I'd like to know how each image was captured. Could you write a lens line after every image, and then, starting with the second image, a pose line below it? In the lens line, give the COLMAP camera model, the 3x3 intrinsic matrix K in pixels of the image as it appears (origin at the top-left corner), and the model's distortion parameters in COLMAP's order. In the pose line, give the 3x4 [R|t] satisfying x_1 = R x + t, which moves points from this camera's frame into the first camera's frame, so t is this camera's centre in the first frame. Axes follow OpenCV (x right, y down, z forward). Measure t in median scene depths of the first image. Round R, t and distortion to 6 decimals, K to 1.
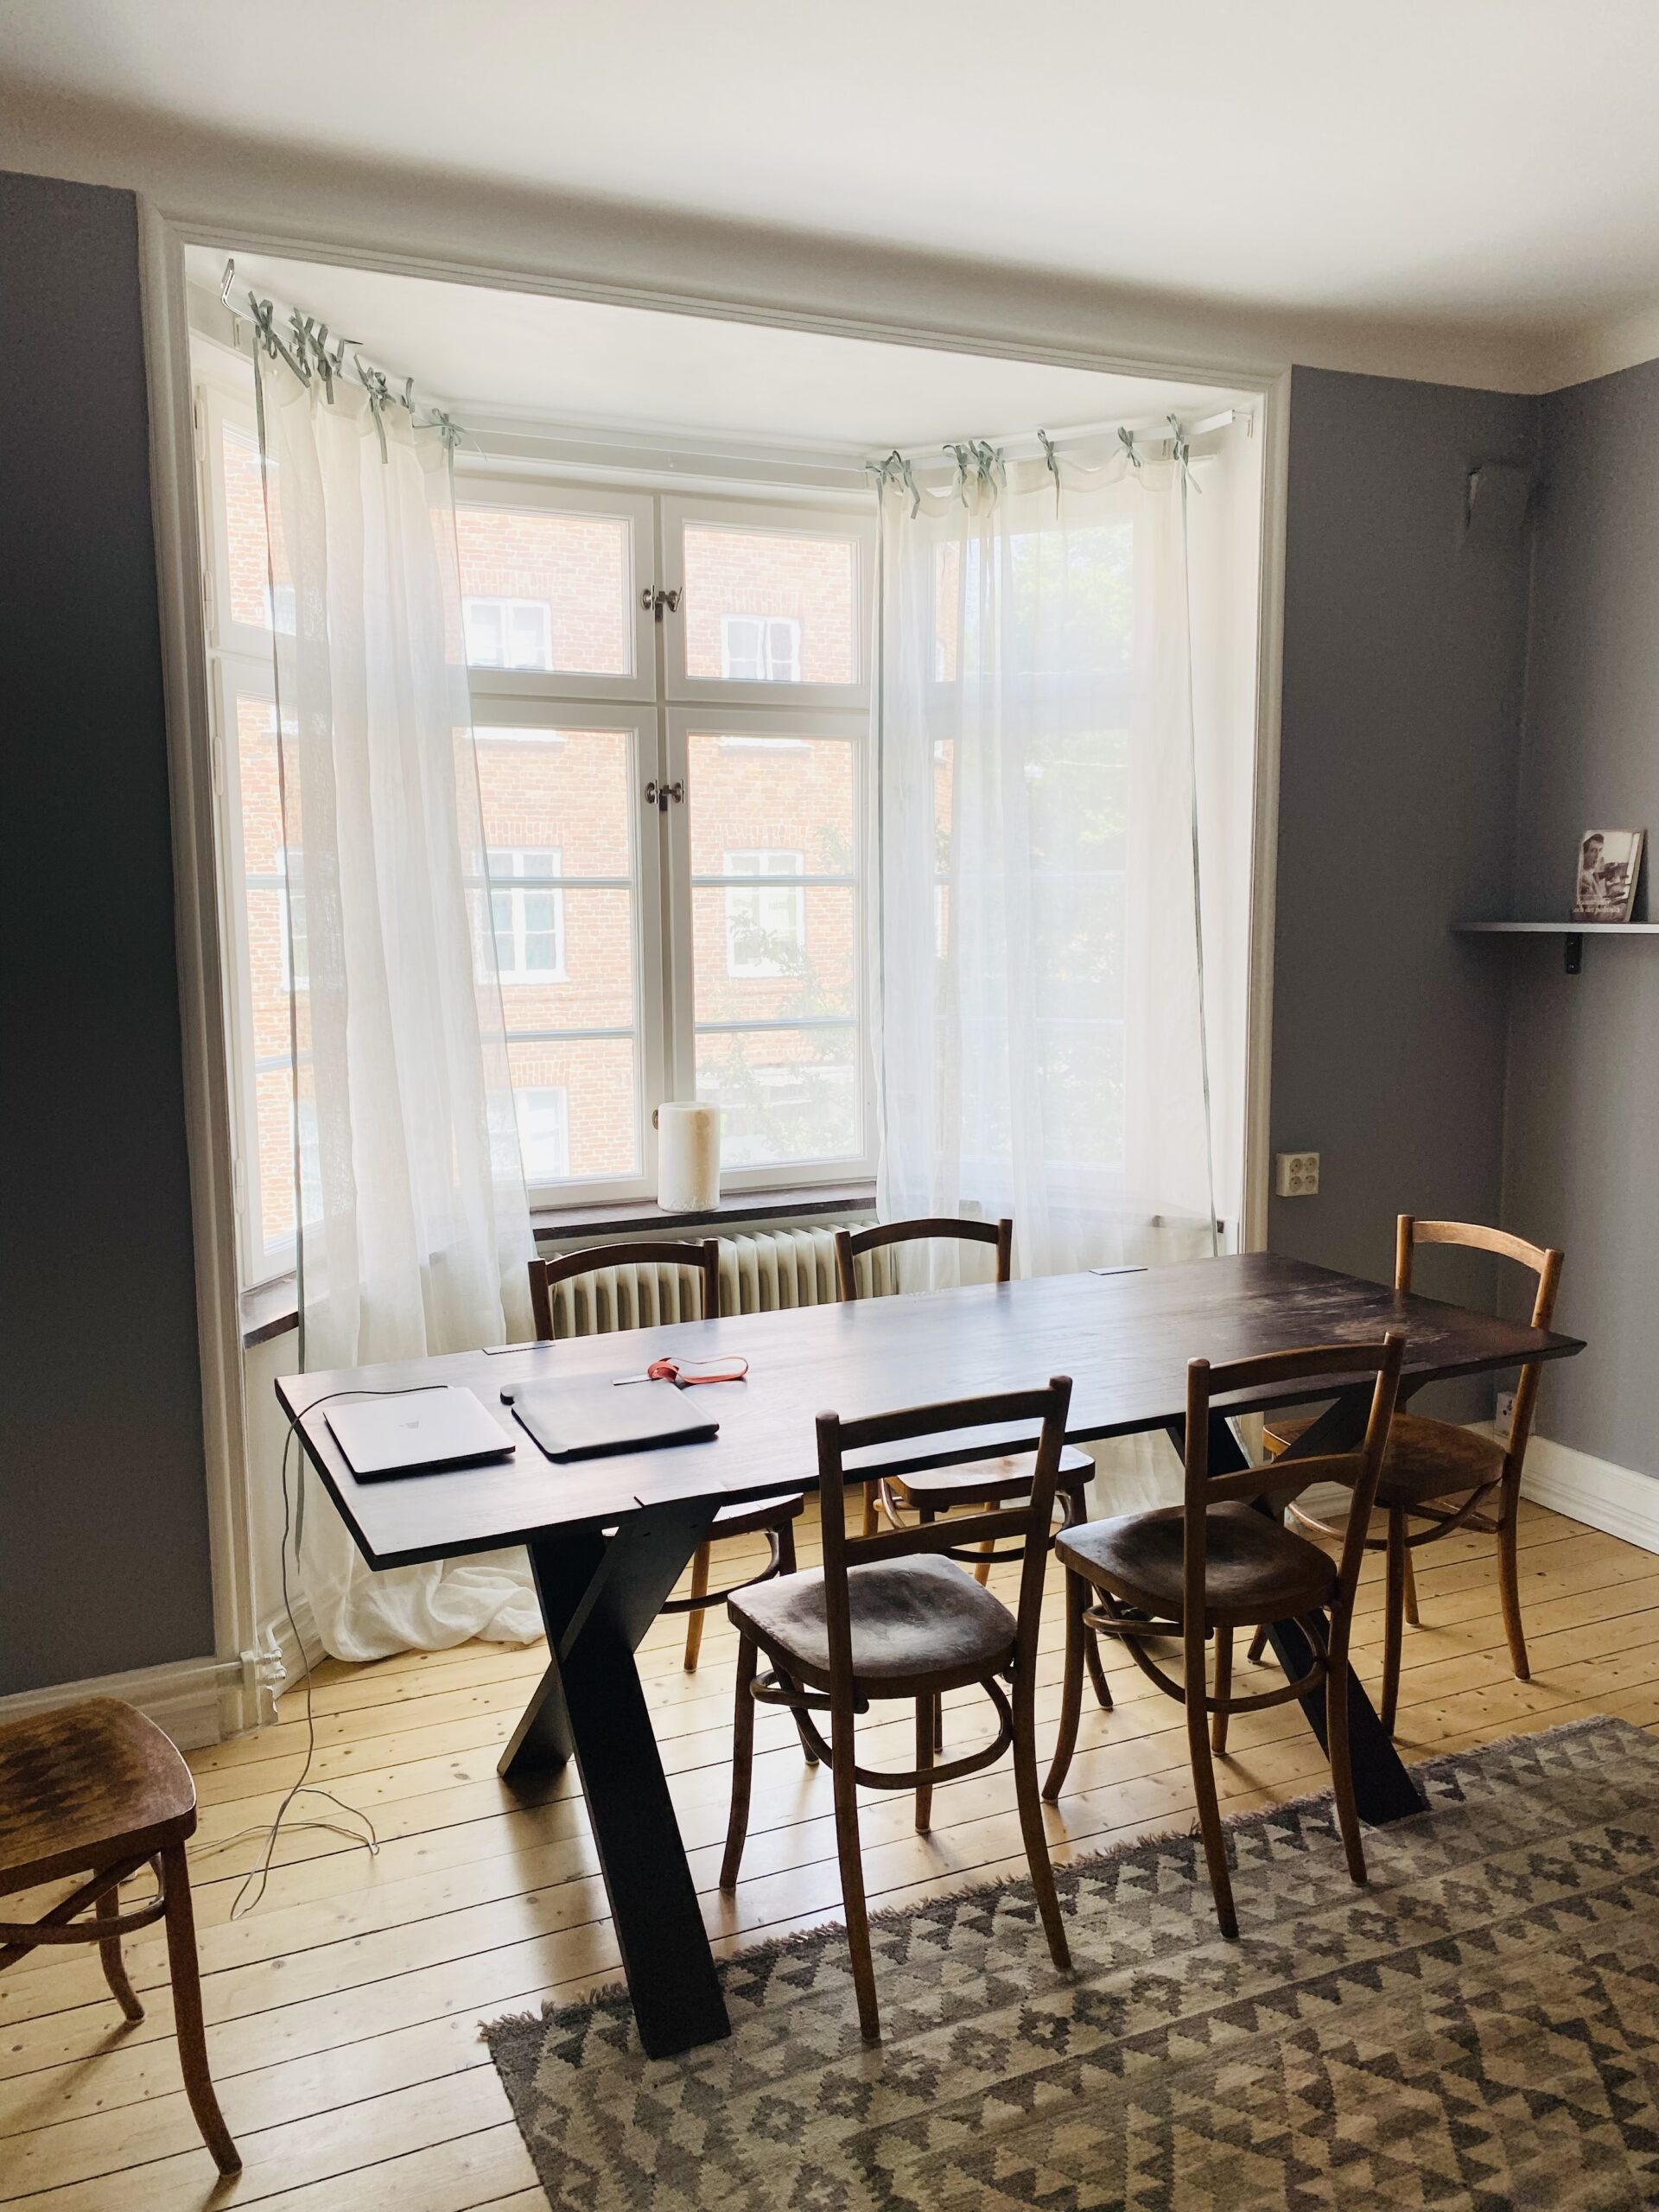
lens RADIAL K [[1920.5, 0, 835.2], [0, 1920.5, 1109.2], [0, 0, 1]] dist [0.118303, -0.084599]
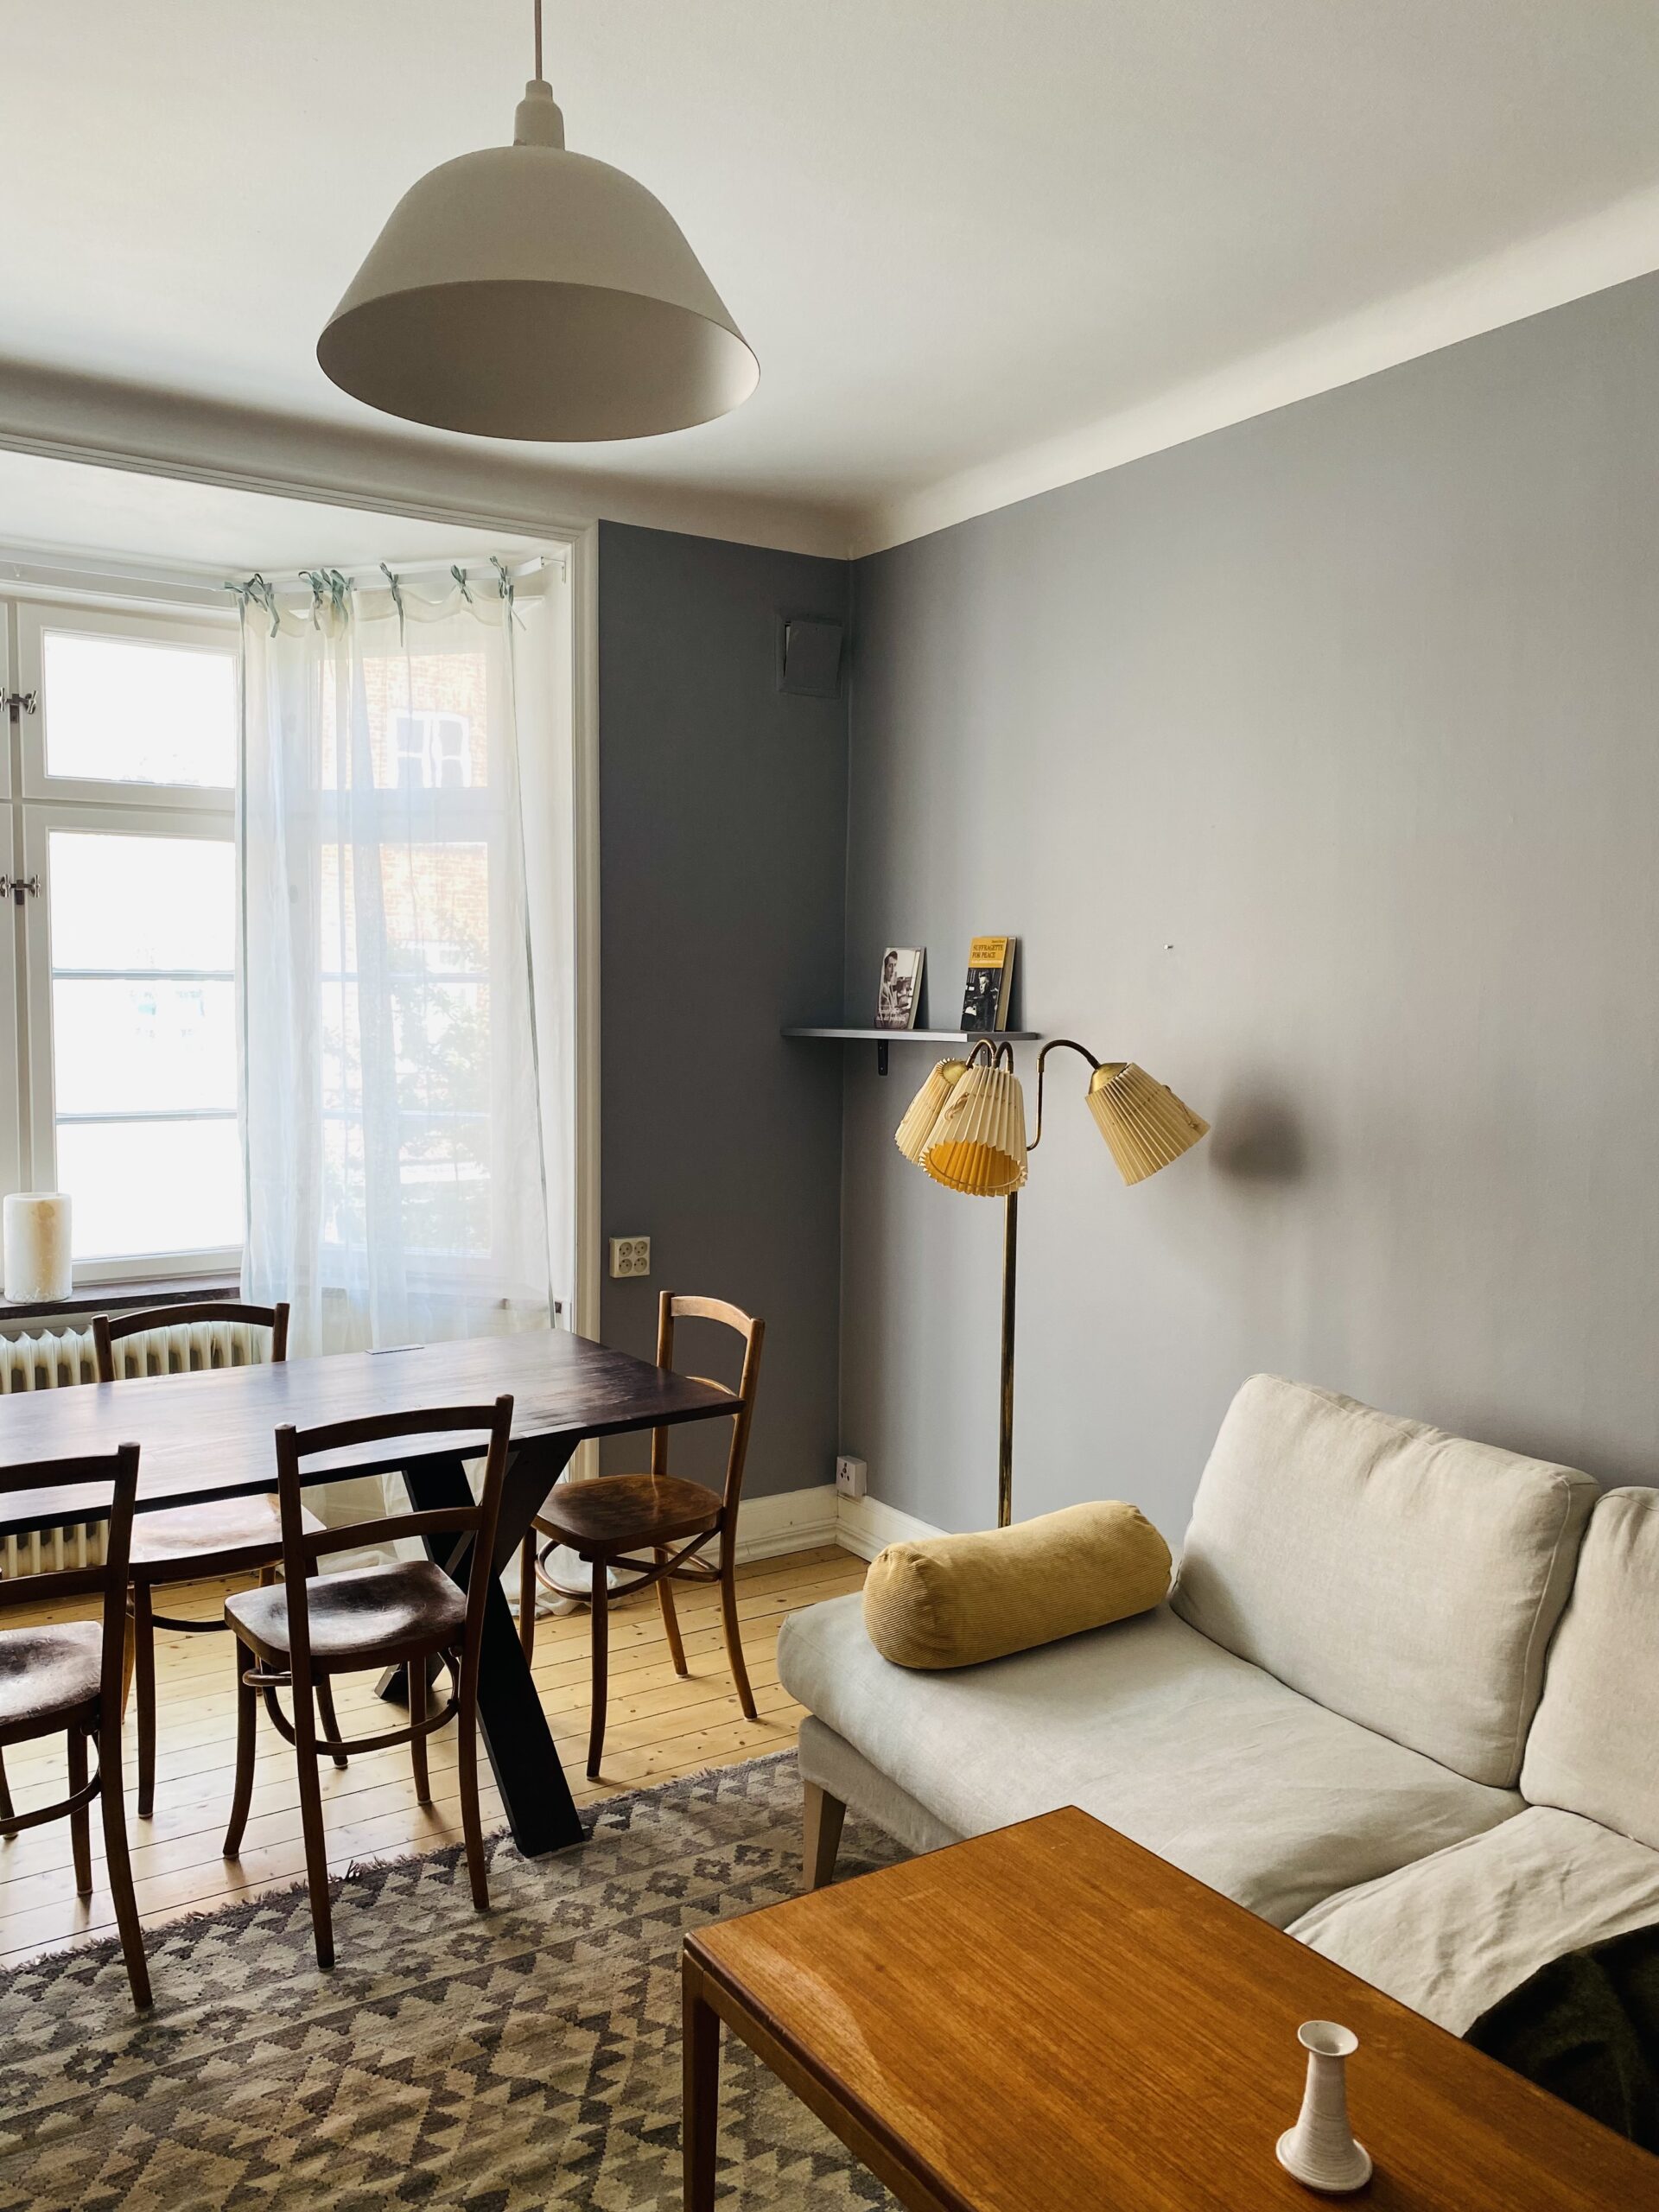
lens RADIAL K [[1920.5, 0, 835.2], [0, 1920.5, 1109.2], [0, 0, 1]] dist [0.118303, -0.084599]
pose [[0.990839, 0.007235, 0.134856, 0.279114], [-0.000486, 0.998748, -0.050014, 0.006275], [-0.135049, 0.049491, 0.989602, -0.105856]]
